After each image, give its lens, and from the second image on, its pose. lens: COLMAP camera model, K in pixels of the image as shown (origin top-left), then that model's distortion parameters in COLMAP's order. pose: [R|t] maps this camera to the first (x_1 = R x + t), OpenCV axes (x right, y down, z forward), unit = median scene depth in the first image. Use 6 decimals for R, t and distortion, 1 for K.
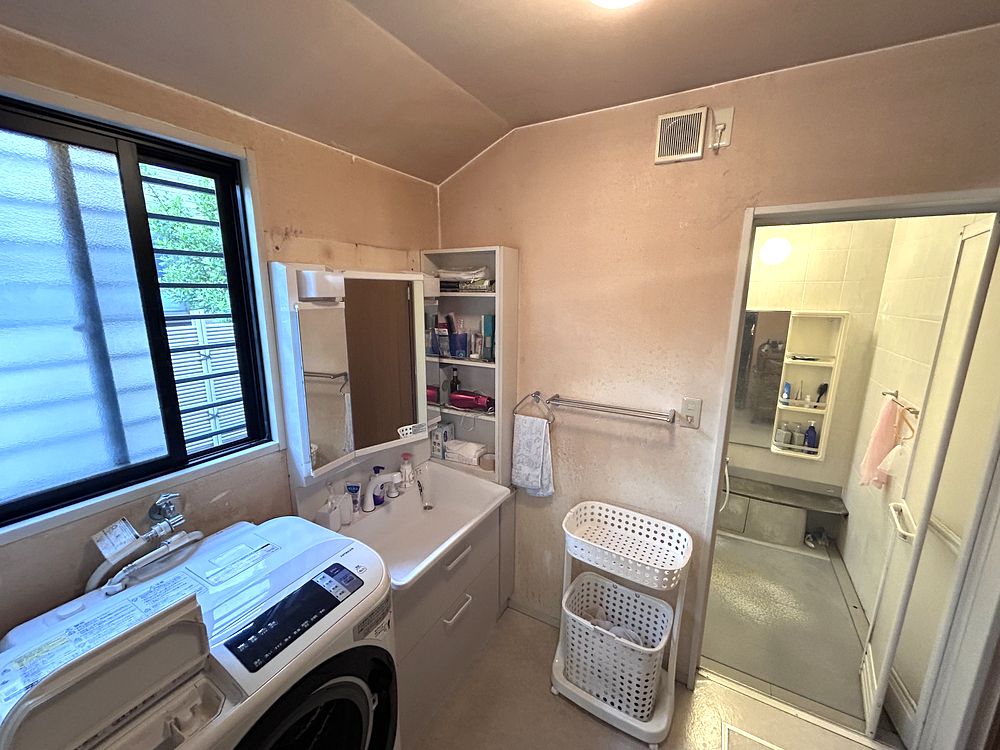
lens RADIAL K [[401.7, 0, 499.2], [0, 401.7, 372.6], [0, 0, 1]] dist [0.000632, 0.000620]
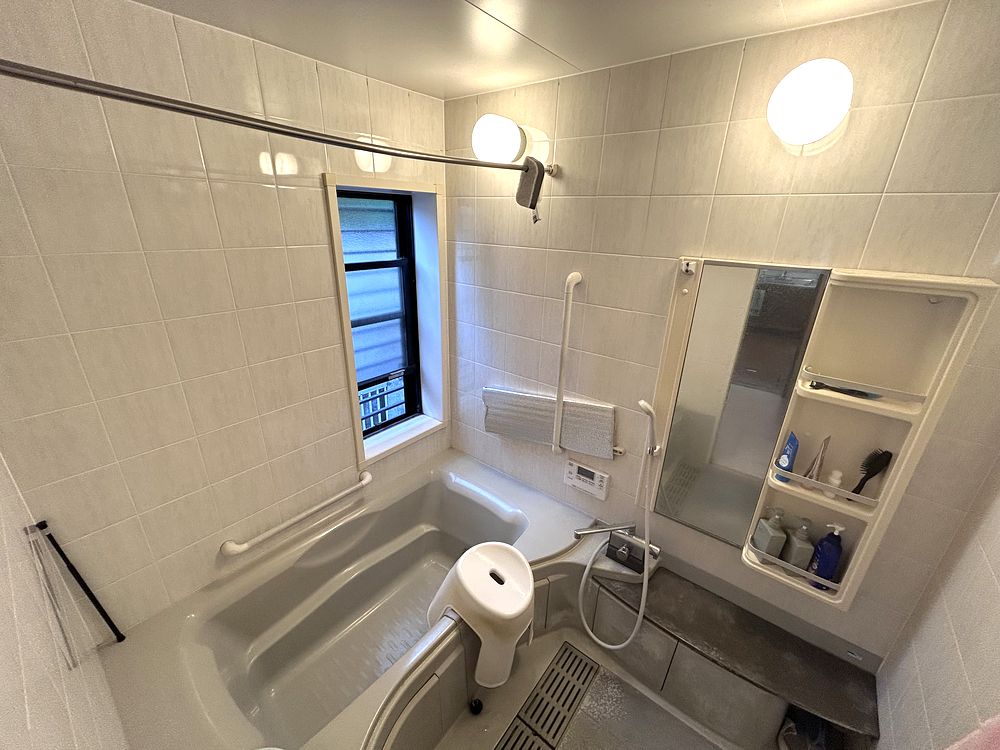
lens RADIAL K [[401.7, 0, 500.1], [0, 401.7, 376.5], [0, 0, 1]] dist [0.000632, 0.000620]
pose [[0.987575, 0.077000, -0.136988, 0.457922], [-0.053605, 0.984510, 0.166934, -0.096531], [0.147720, -0.157517, 0.976405, 0.535551]]
